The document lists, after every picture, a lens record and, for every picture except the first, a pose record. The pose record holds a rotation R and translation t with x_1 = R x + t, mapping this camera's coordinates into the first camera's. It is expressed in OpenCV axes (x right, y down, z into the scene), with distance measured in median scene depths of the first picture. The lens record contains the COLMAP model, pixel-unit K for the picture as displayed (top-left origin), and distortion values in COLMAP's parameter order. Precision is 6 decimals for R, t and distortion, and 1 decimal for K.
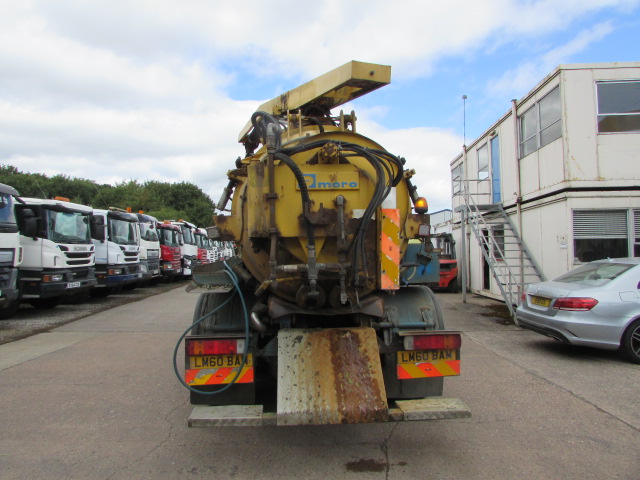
lens RADIAL K [[472.6, 0, 320.0], [0, 472.6, 240.0], [0, 0, 1]] dist [-0.005218, 0.001350]
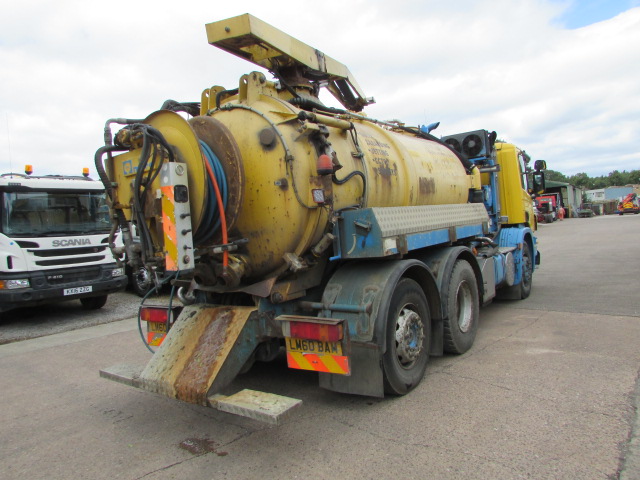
lens RADIAL K [[472.6, 0, 320.0], [0, 472.6, 240.0], [0, 0, 1]] dist [-0.005218, 0.001350]
pose [[0.739579, -0.022844, -0.672682, 0.812365], [0.080520, 0.995249, 0.054729, 0.010534], [0.668236, -0.094641, 0.737905, 0.401639]]
